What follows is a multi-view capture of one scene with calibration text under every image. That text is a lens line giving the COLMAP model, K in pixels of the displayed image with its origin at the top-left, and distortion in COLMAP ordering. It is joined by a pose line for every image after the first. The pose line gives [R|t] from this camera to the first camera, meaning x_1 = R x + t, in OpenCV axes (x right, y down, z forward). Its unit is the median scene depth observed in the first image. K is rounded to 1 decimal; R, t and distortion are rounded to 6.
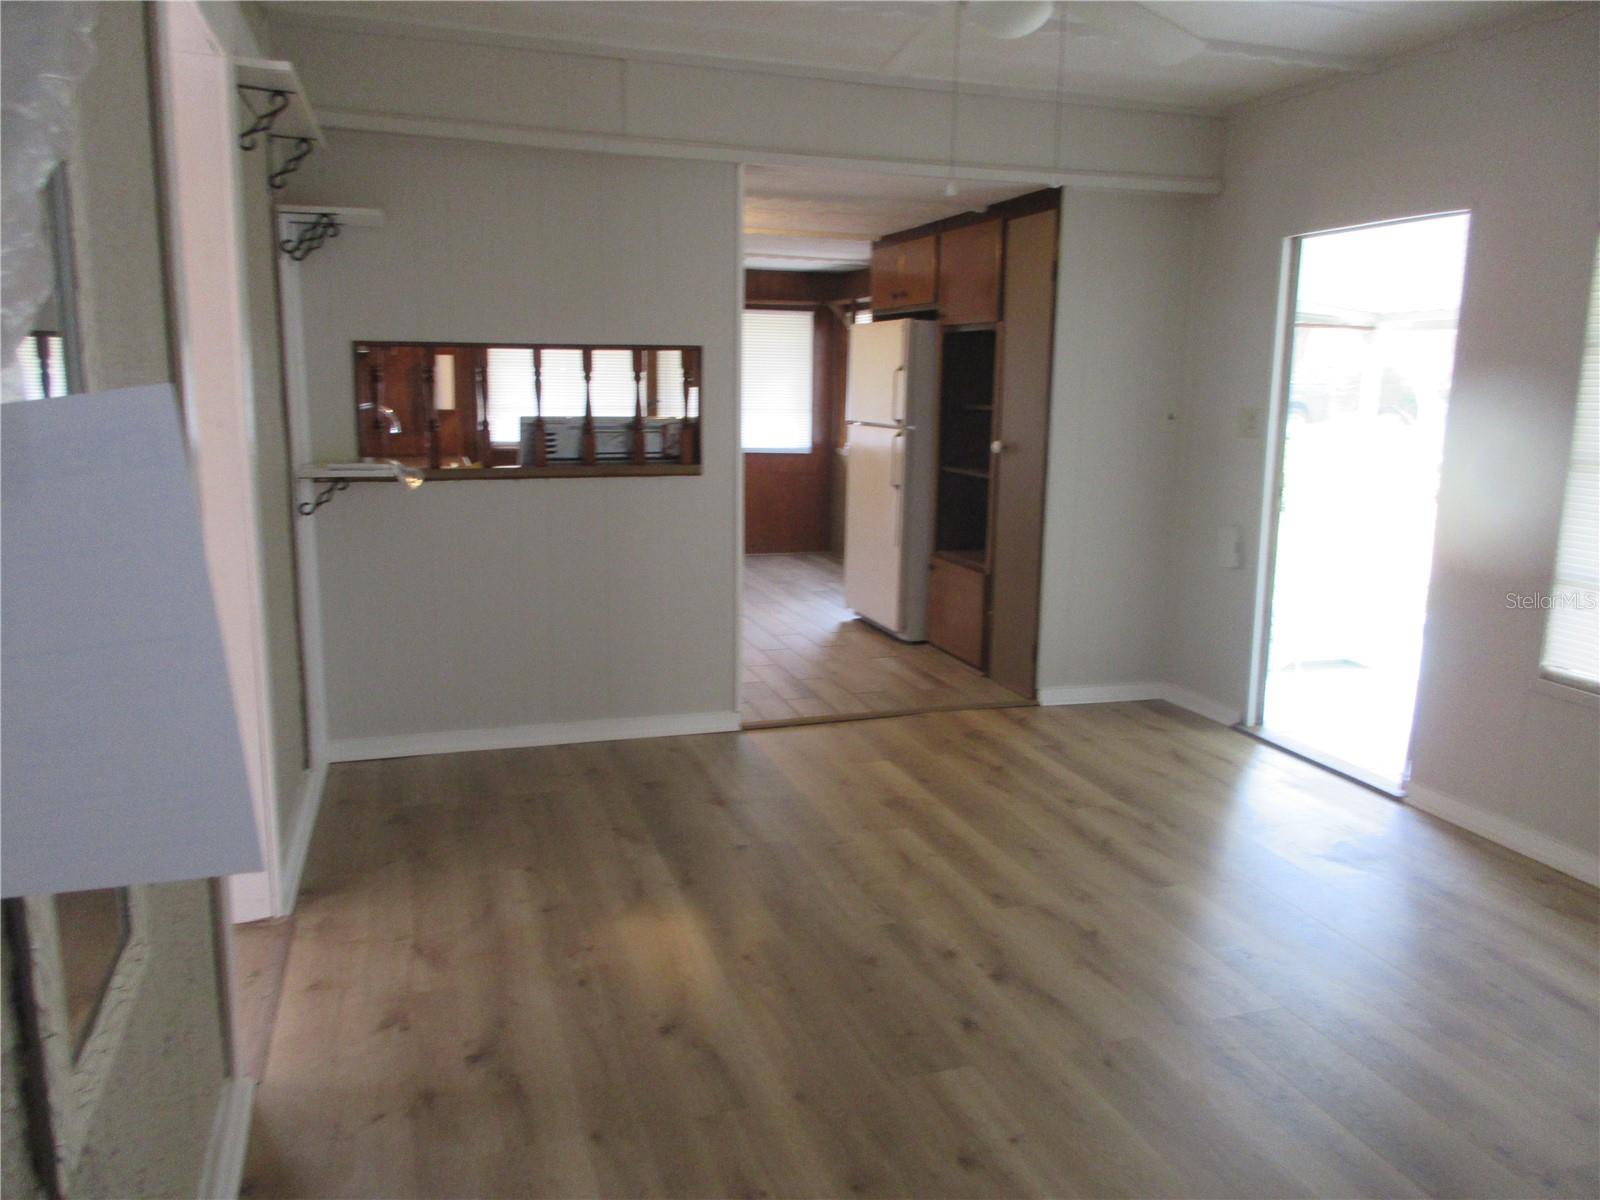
lens RADIAL K [[1181.5, 0, 802.3], [0, 1181.5, 593.7], [0, 0, 1]] dist [-0.008002, 0.002984]
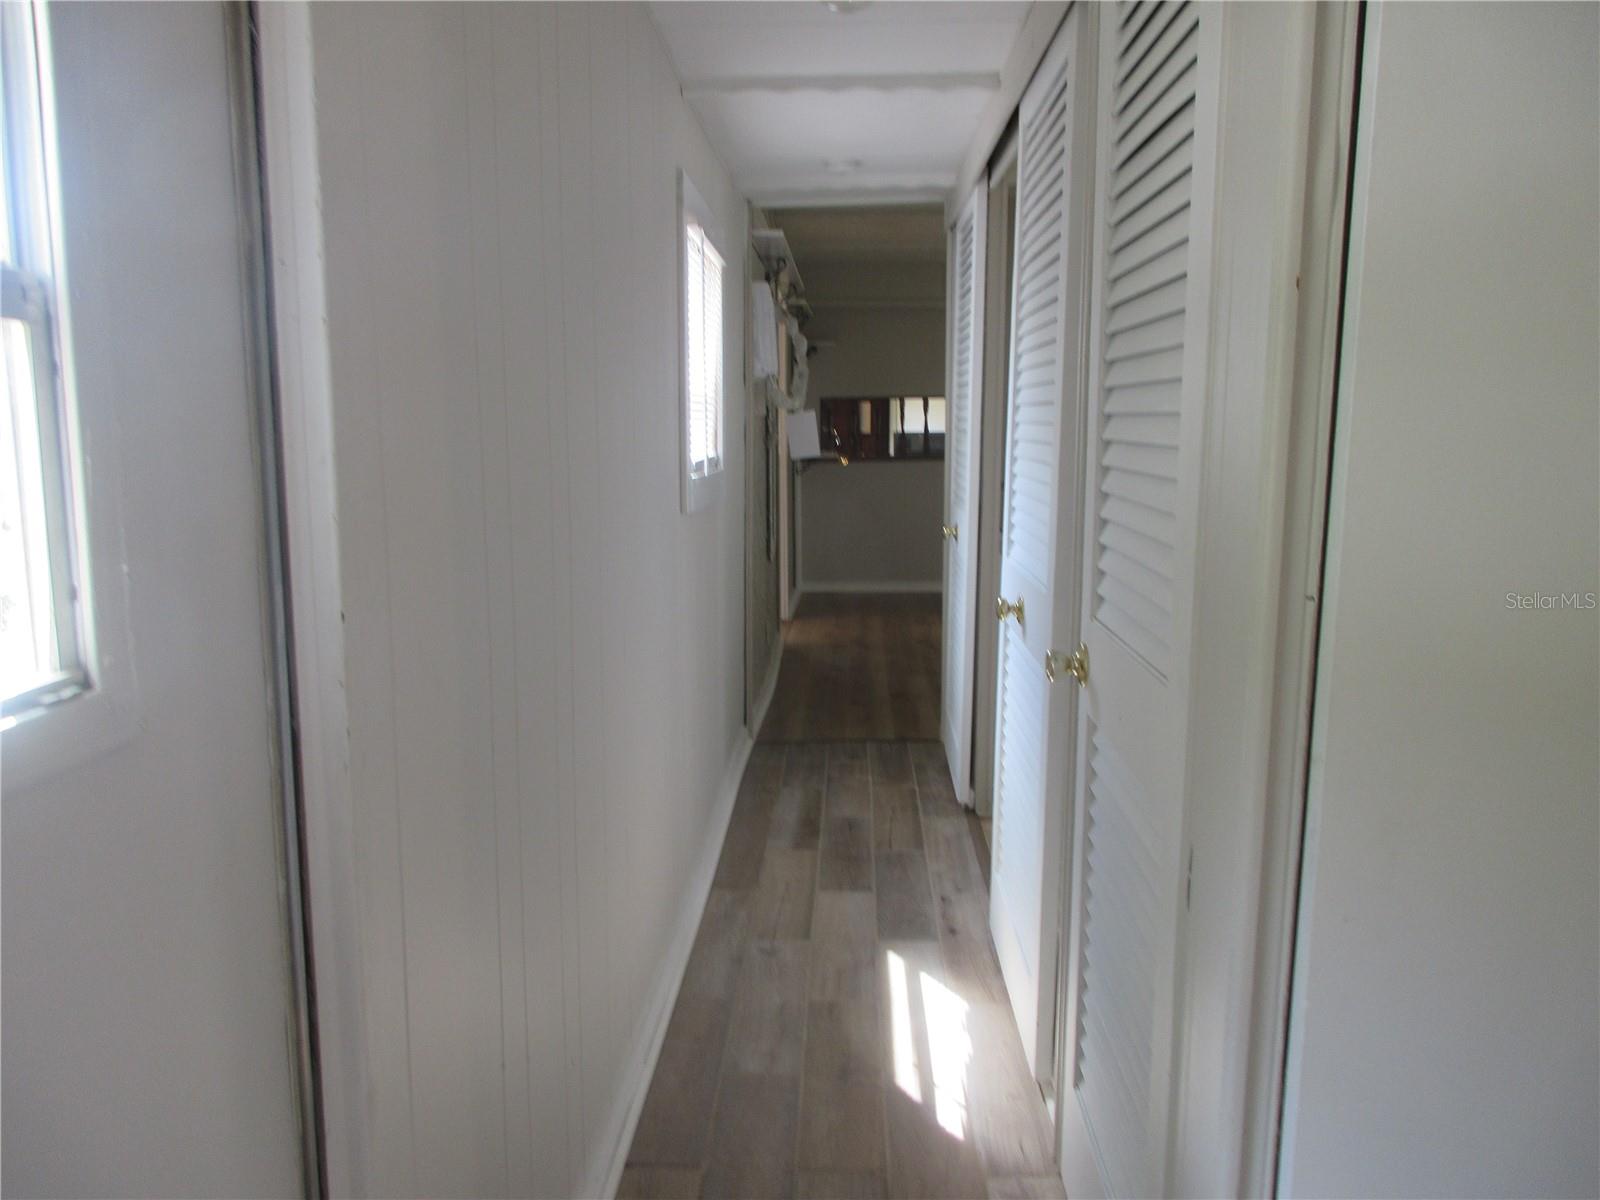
lens RADIAL K [[1181.5, 0, 802.3], [0, 1181.5, 593.7], [0, 0, 1]] dist [-0.008002, 0.002984]
pose [[0.931308, 0.030799, -0.362928, 0.362176], [-0.043609, 0.998680, -0.027153, 0.192748], [0.361613, 0.041115, 0.931421, -0.956615]]
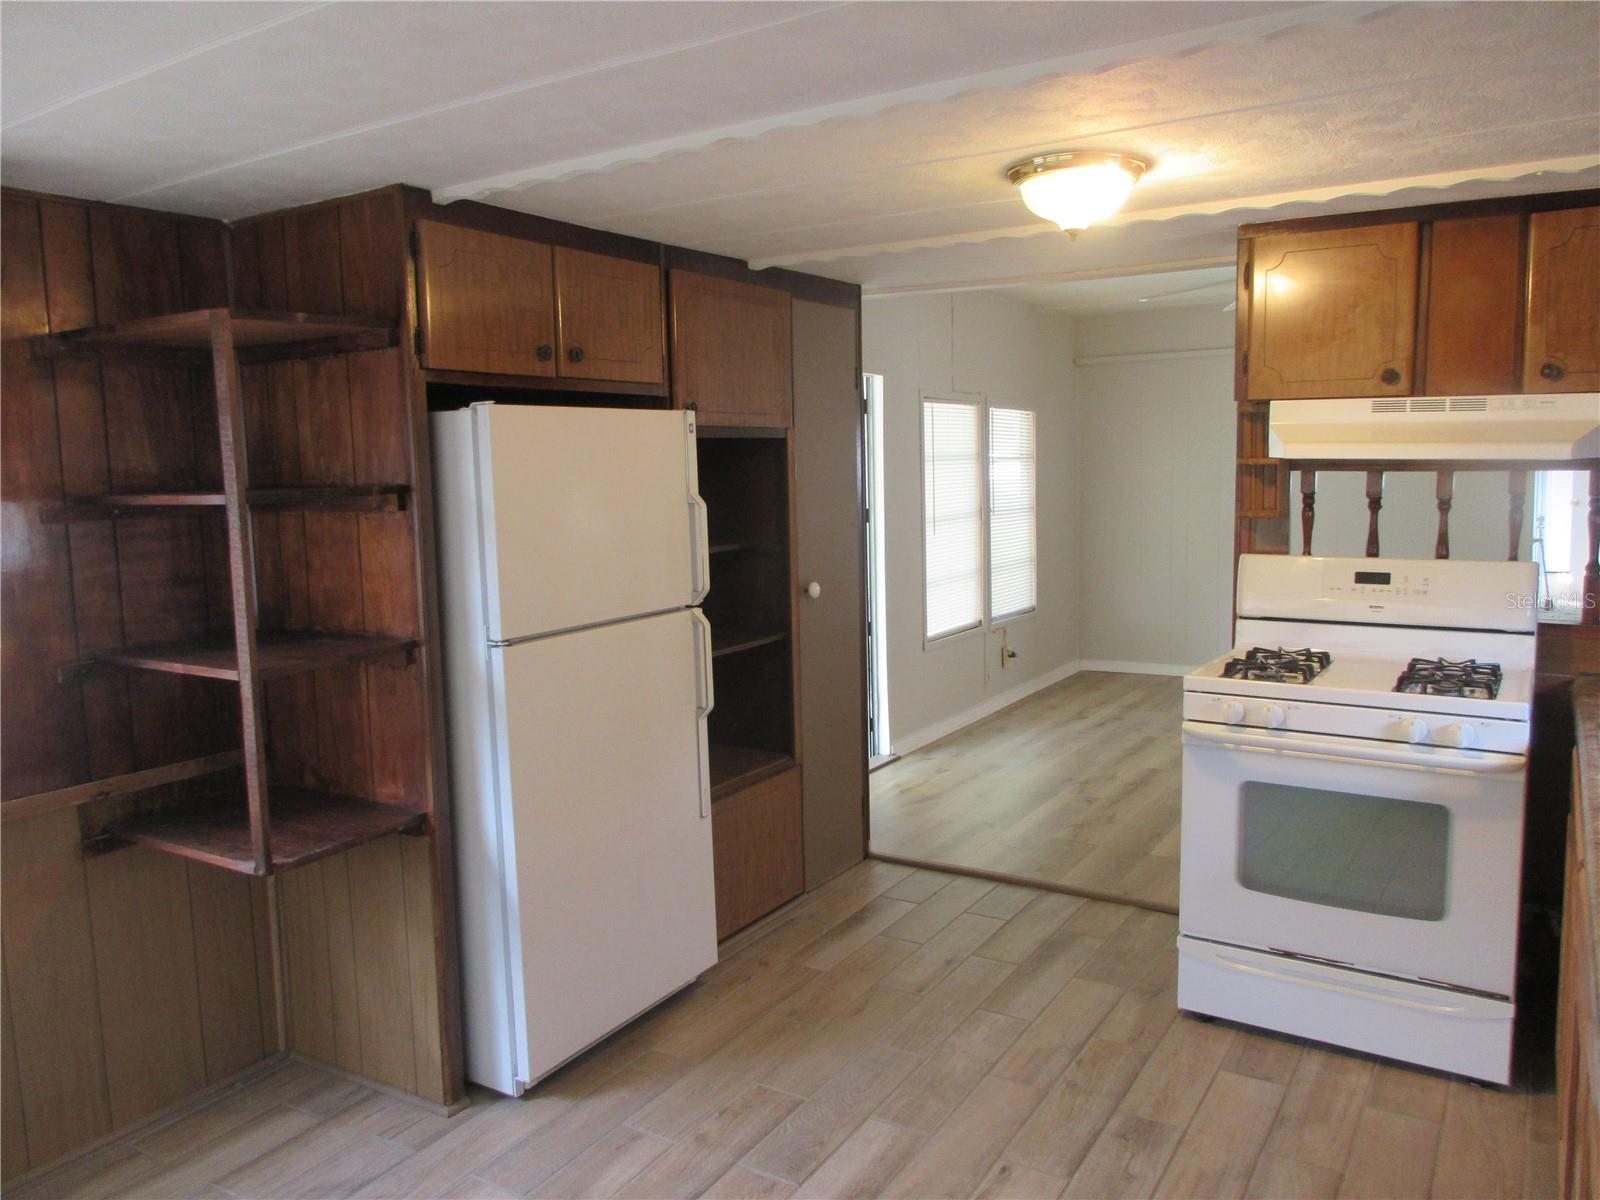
lens RADIAL K [[1181.5, 0, 802.3], [0, 1181.5, 593.7], [0, 0, 1]] dist [-0.008002, 0.002984]
pose [[-0.639337, -0.094840, 0.763055, -0.480238], [0.145275, 0.959594, 0.240988, -0.356821], [-0.755078, 0.264925, -0.599726, 1.695858]]
